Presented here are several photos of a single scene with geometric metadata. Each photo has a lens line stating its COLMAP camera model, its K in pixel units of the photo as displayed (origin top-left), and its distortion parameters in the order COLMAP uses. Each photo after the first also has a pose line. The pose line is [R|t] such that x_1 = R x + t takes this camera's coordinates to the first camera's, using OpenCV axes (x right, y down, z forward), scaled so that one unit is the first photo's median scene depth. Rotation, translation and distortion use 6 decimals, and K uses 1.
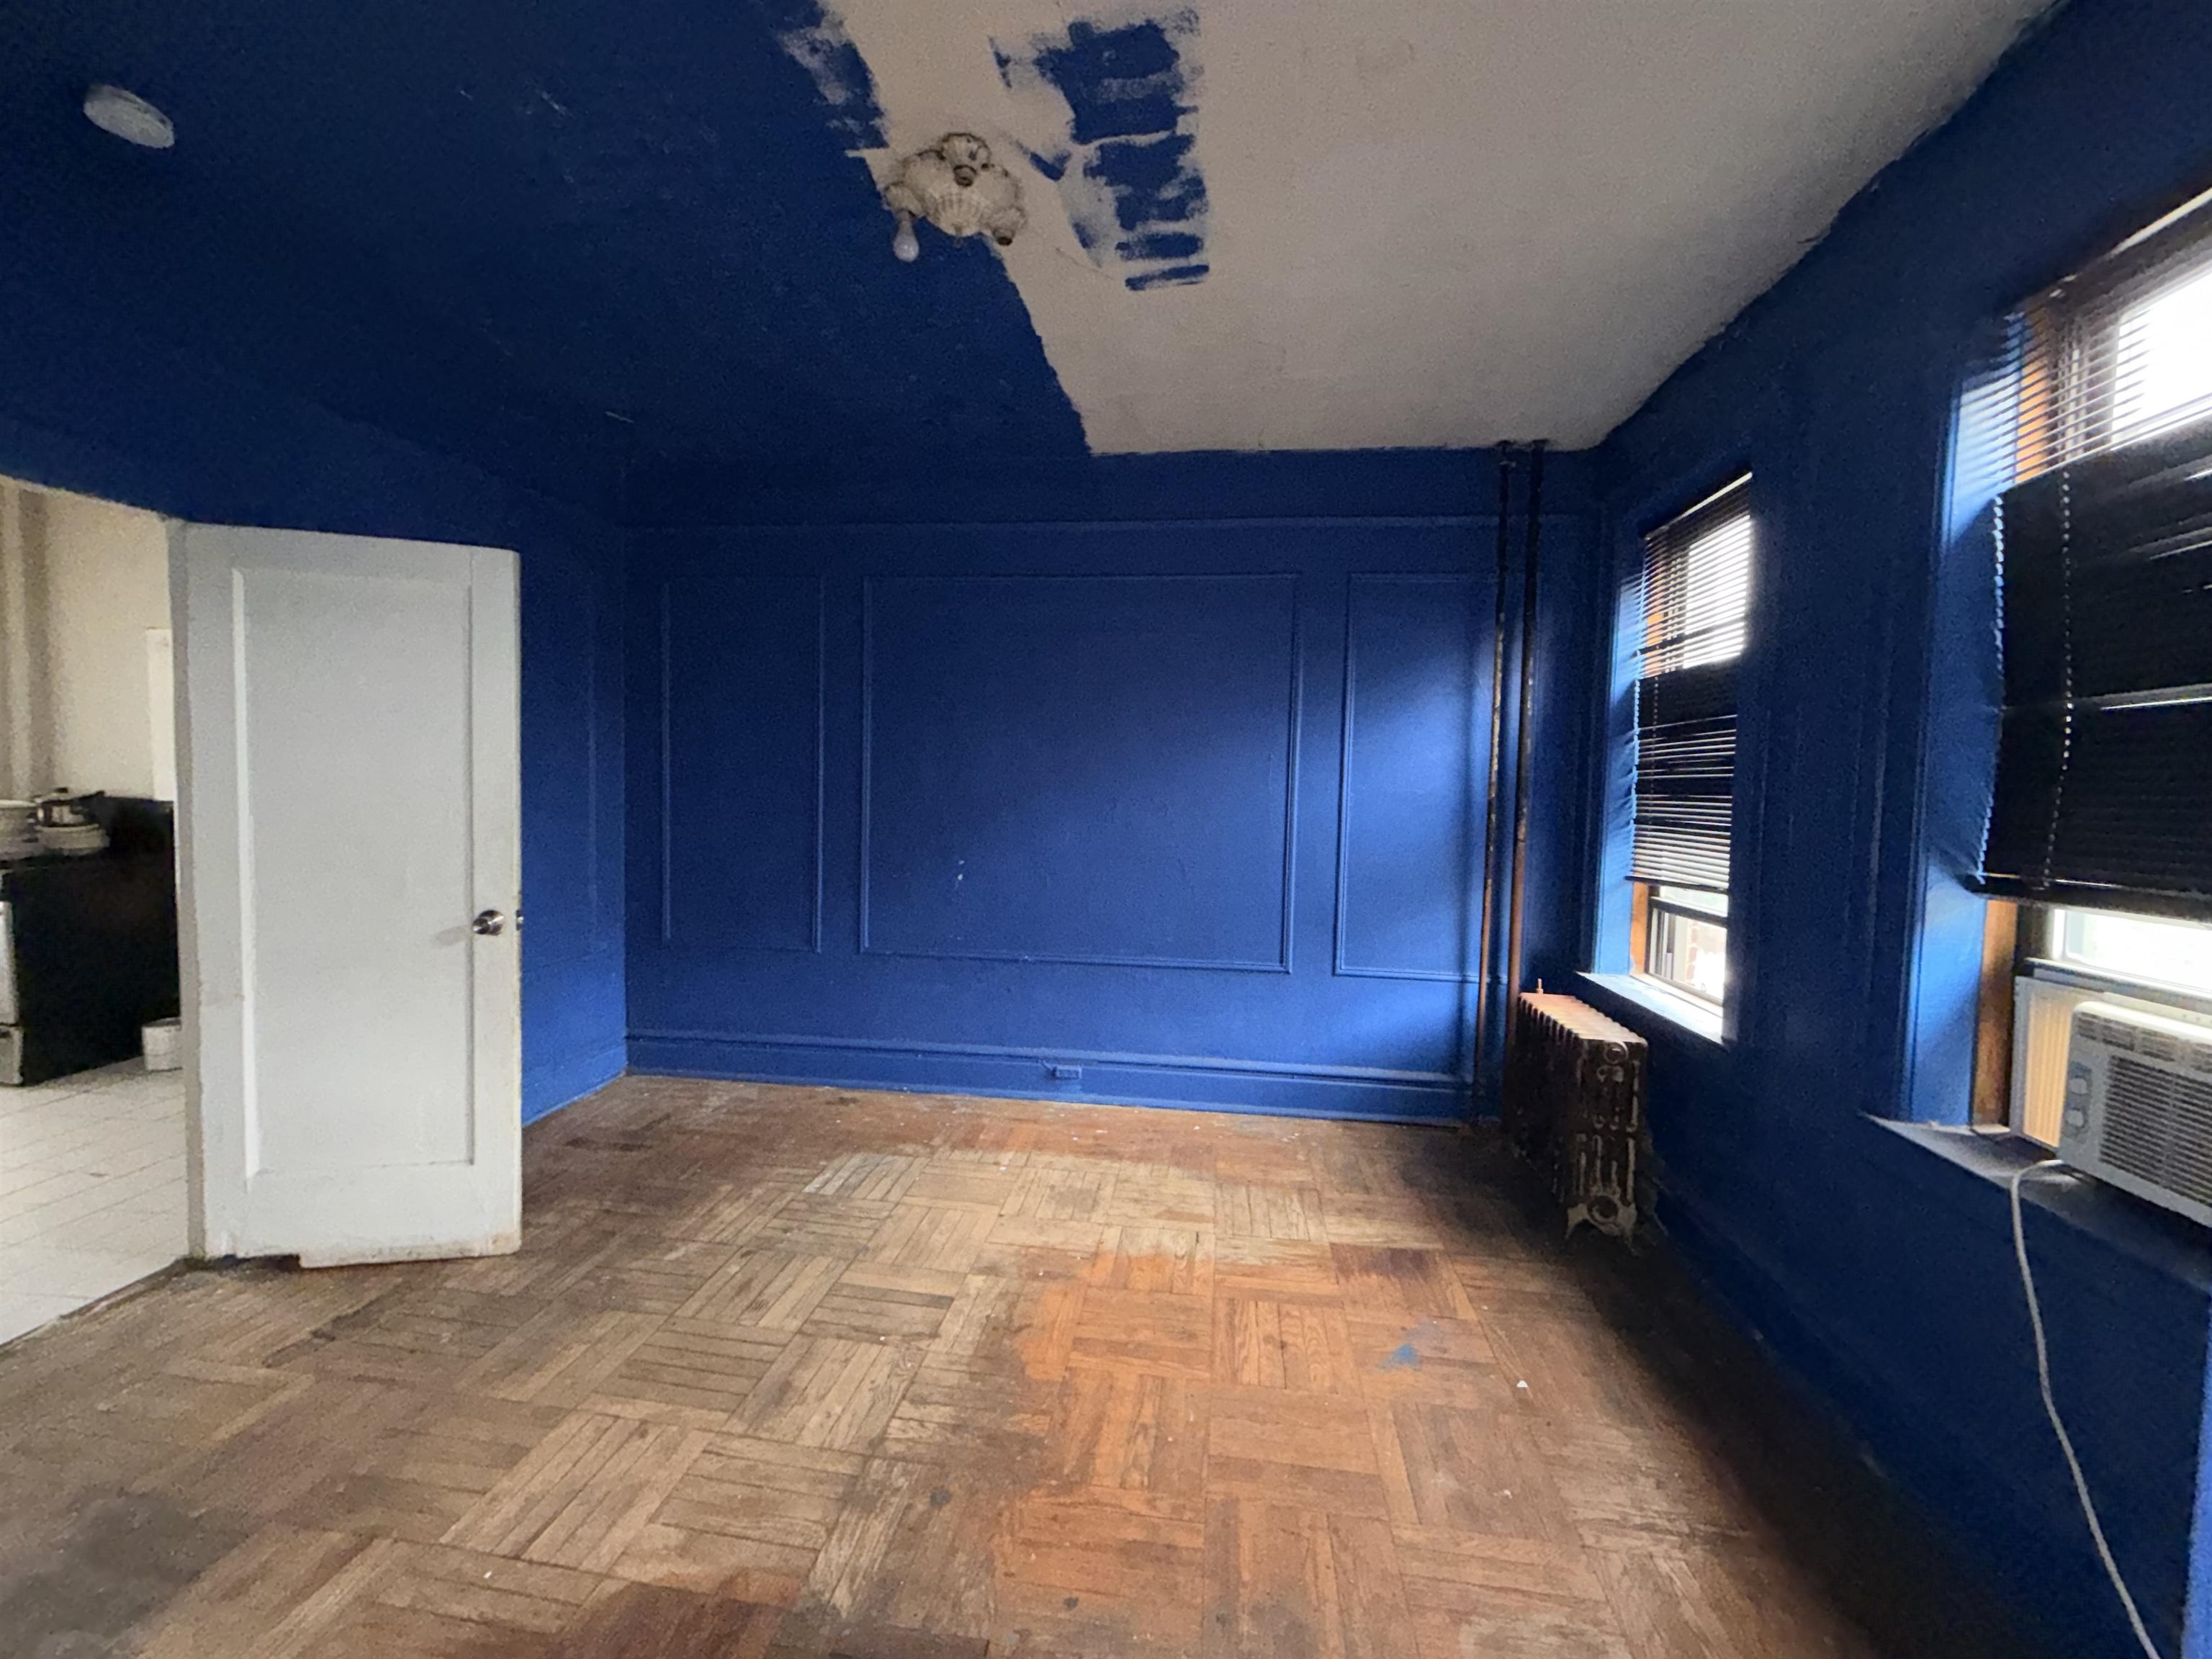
lens RADIAL K [[885.2, 0, 1113.1], [0, 885.2, 825.6], [0, 0, 1]] dist [0.001504, -0.000362]
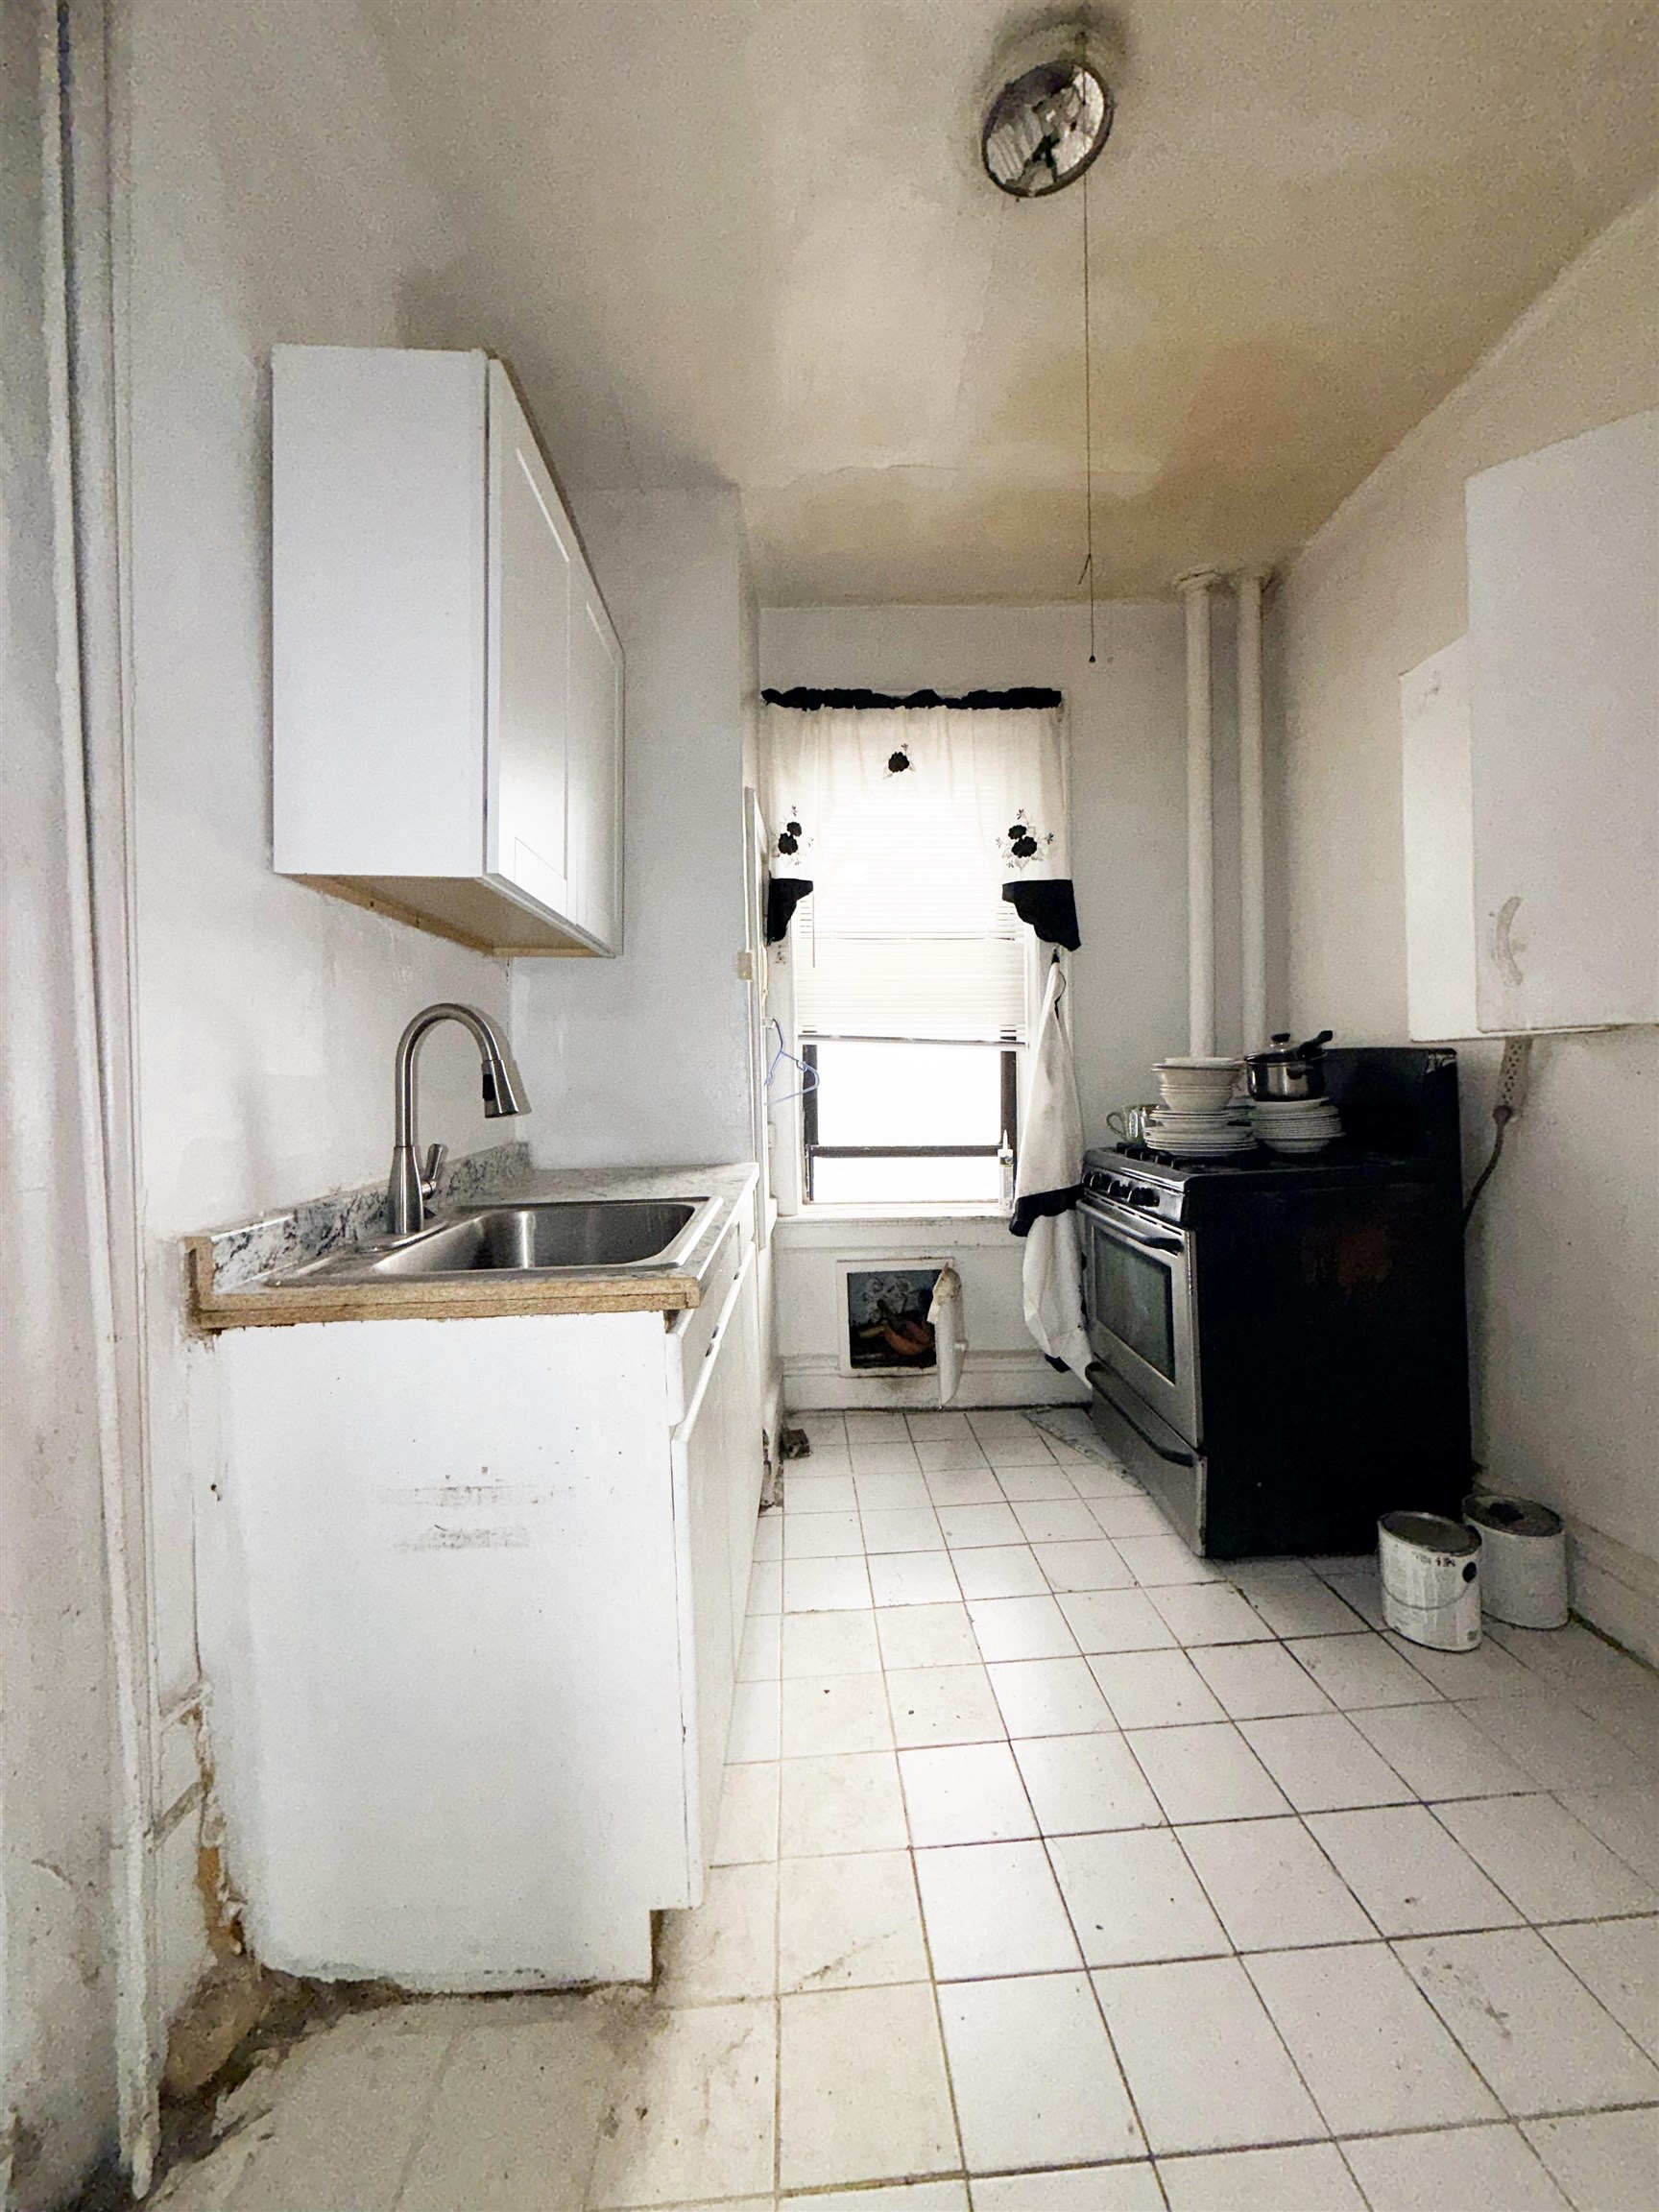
lens RADIAL K [[896.1, 0, 843.1], [0, 896.1, 1093.8], [0, 0, 1]] dist [0.002125, -0.000072]
pose [[0.159491, -0.018341, -0.987029, -0.660619], [-0.028489, 0.999325, -0.023173, 0.018373], [0.986788, 0.031816, 0.158861, 0.632109]]
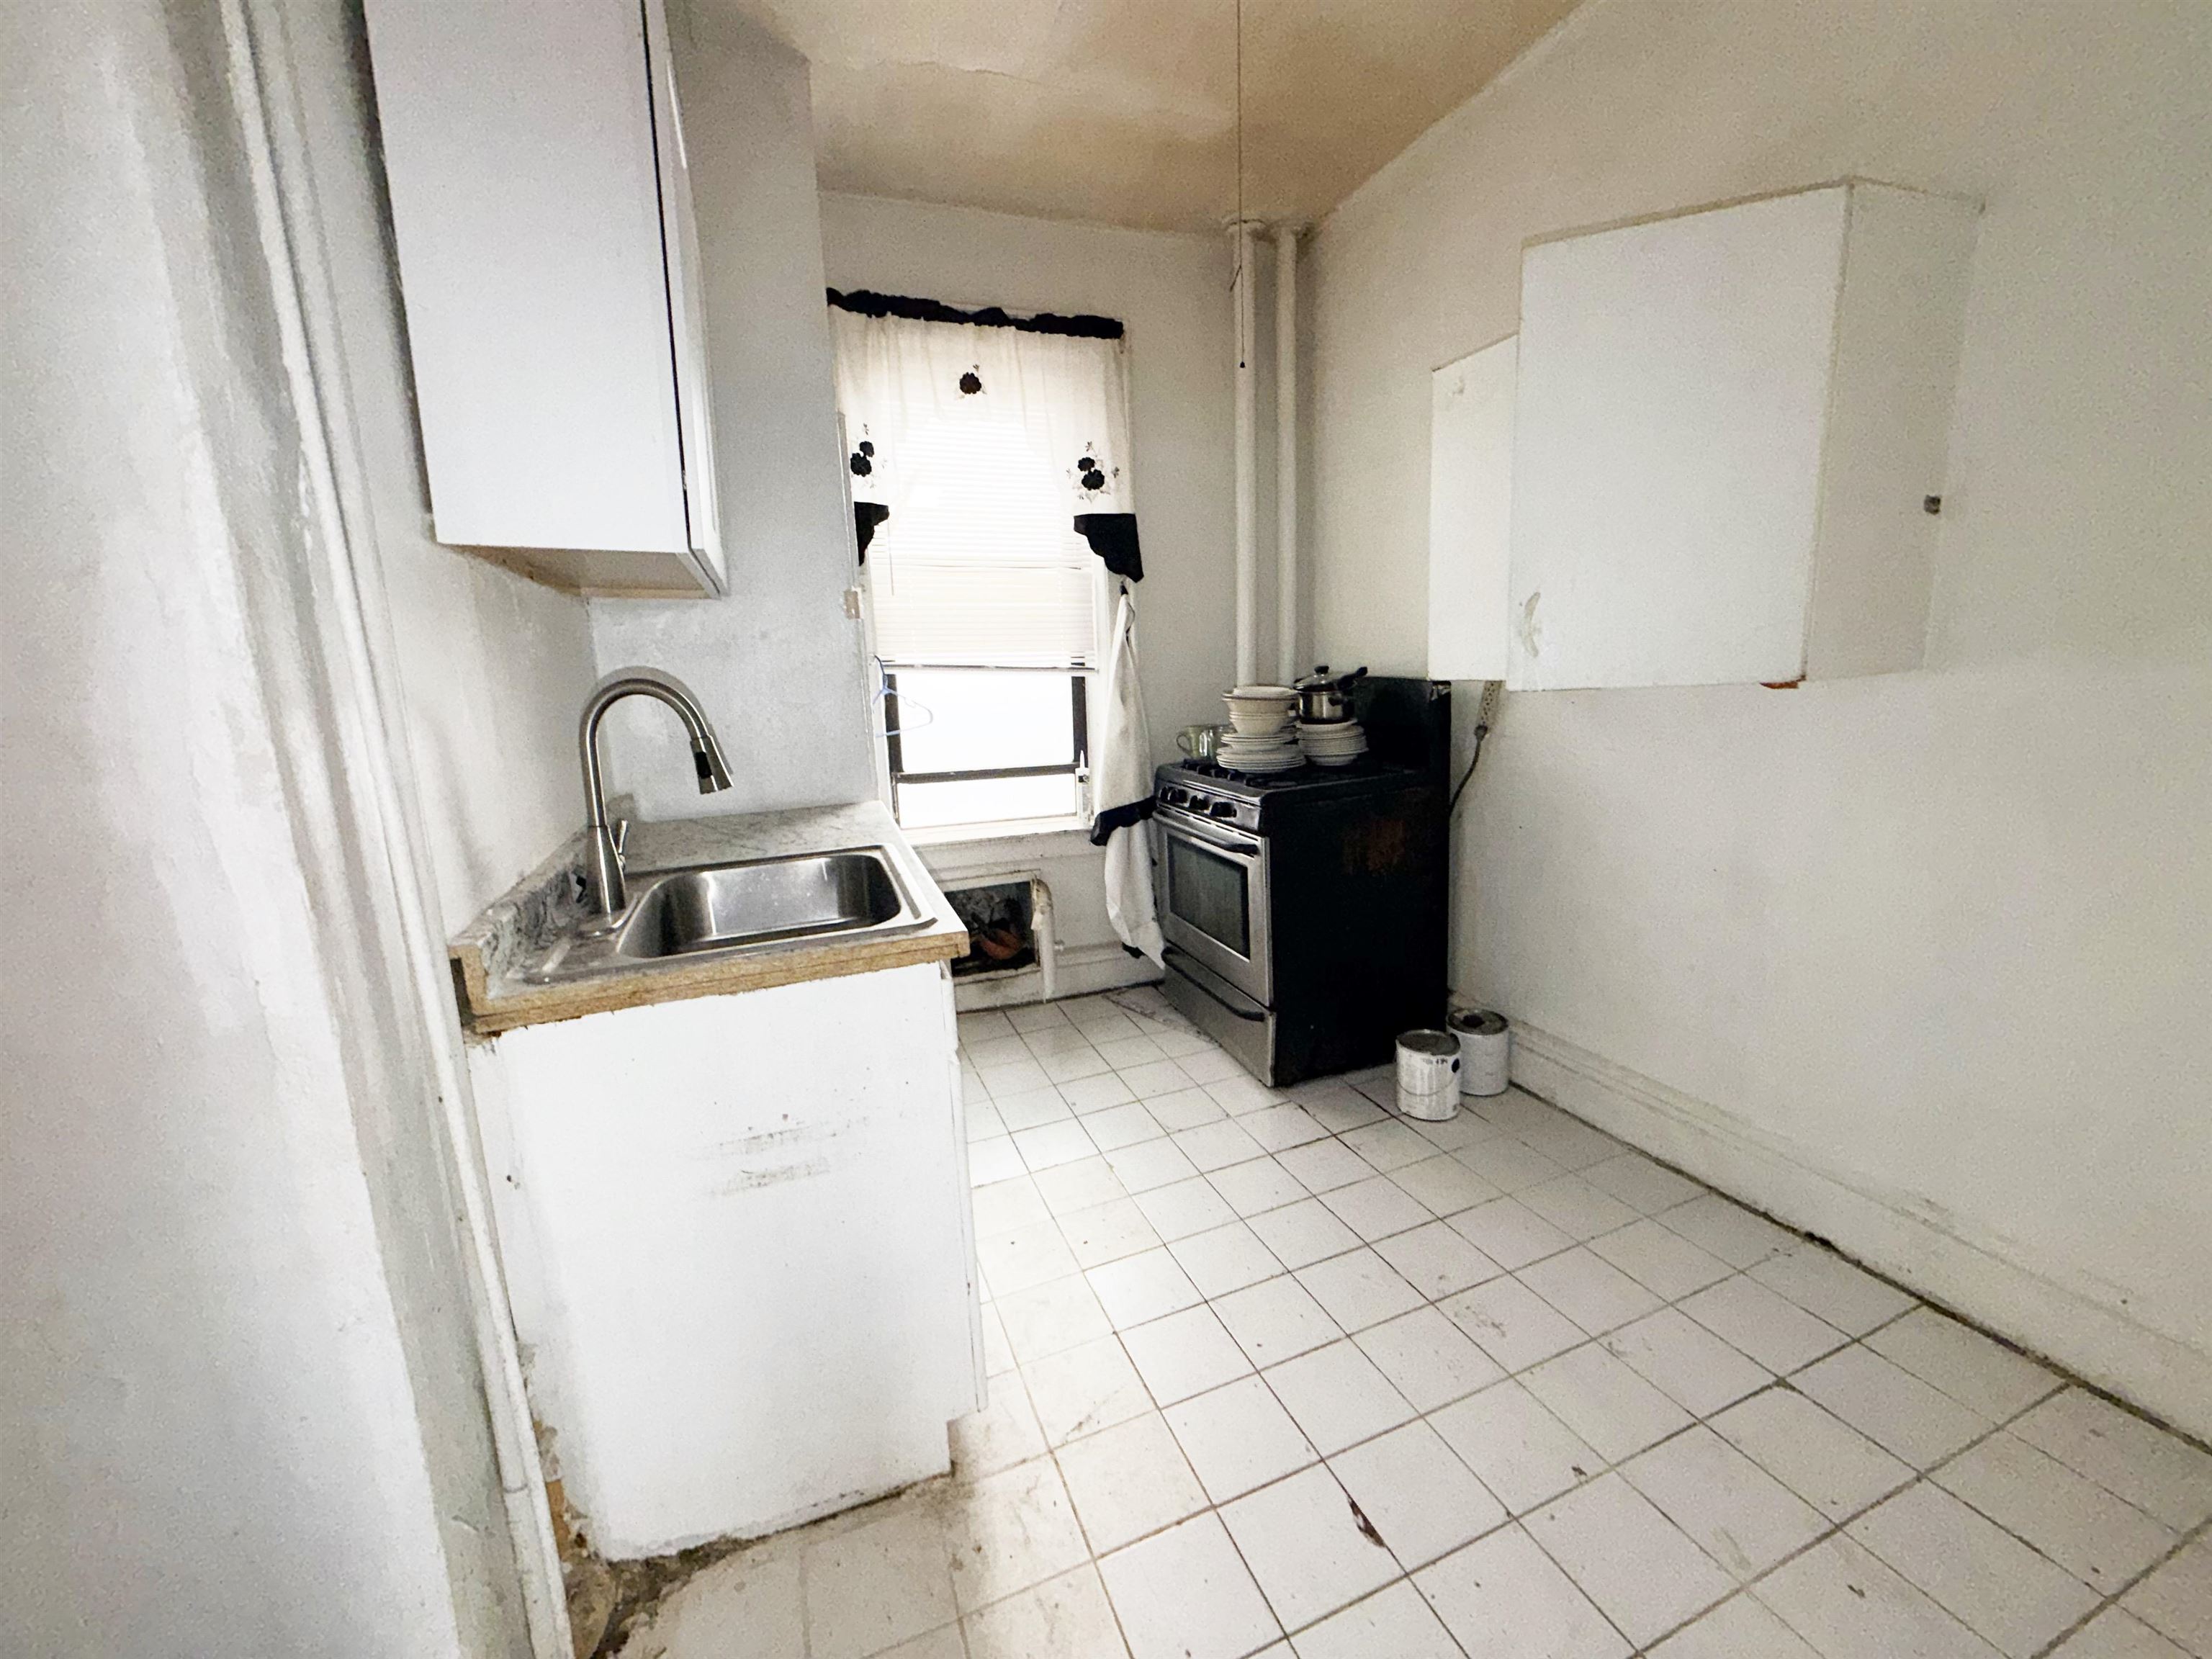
lens RADIAL K [[896.1, 0, 1122.9], [0, 896.1, 831.2], [0, 0, 1]] dist [0.002125, -0.000072]
pose [[0.472496, 0.117097, -0.873519, -0.638594], [0.001348, 0.991037, 0.133579, -0.008691], [0.881332, -0.064294, 0.468103, 0.531884]]
